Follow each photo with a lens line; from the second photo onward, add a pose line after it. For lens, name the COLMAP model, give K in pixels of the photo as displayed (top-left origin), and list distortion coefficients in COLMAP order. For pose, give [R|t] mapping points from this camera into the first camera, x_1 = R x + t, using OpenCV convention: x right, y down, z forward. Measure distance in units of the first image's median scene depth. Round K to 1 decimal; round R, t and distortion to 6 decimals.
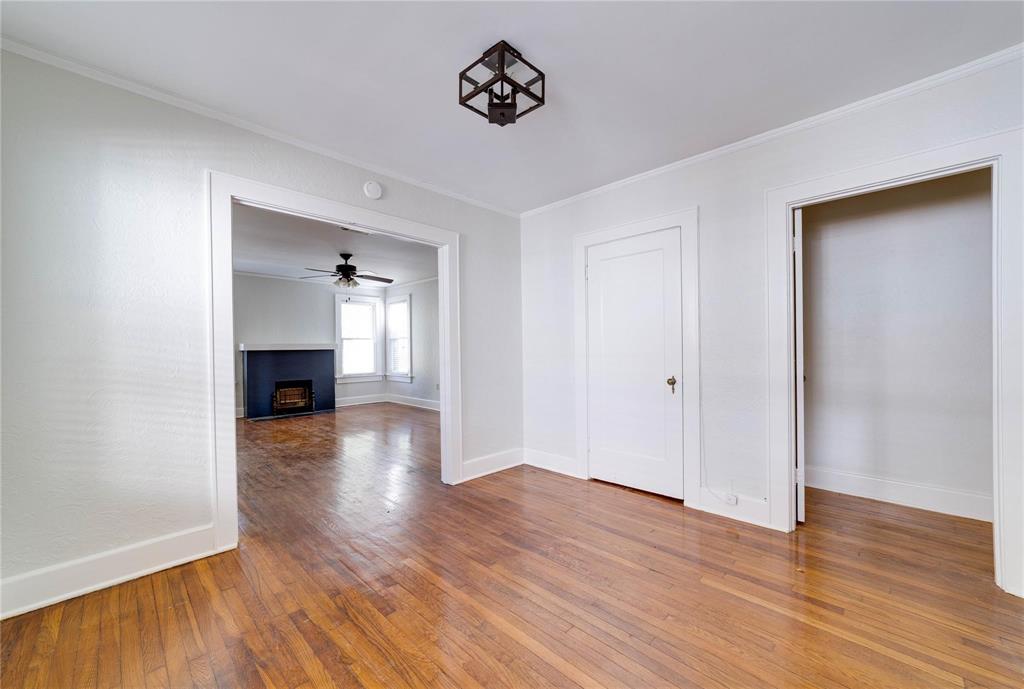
lens RADIAL K [[400.9, 0, 503.4], [0, 400.9, 349.0], [0, 0, 1]] dist [-0.004385, 0.002916]
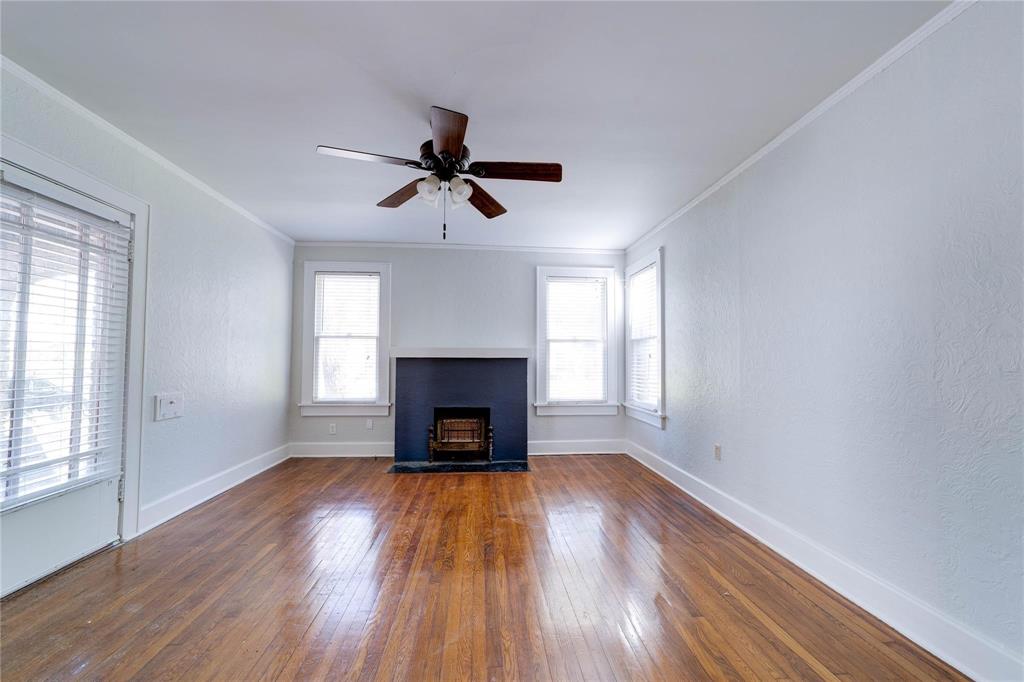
lens RADIAL K [[405.5, 0, 512.8], [0, 405.5, 342.8], [0, 0, 1]] dist [-0.004539, 0.000515]
pose [[0.765777, -0.011401, -0.643005, -0.054337], [-0.014863, 0.999262, -0.035418, 0.000613], [0.642934, 0.036679, 0.765043, 0.510835]]
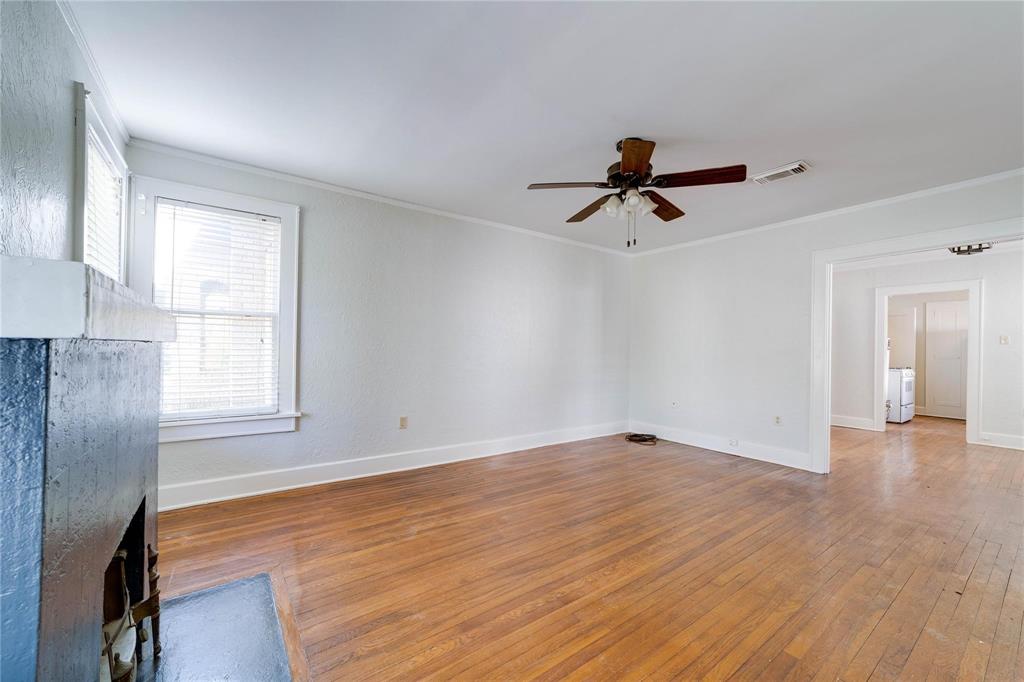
lens RADIAL K [[405.5, 0, 512.7], [0, 405.5, 344.4], [0, 0, 1]] dist [-0.004539, 0.000515]
pose [[0.144411, 0.024886, 0.989205, -0.599963], [-0.013653, 0.999639, -0.023156, 0.005425], [-0.989424, -0.010162, 0.144699, 0.736219]]
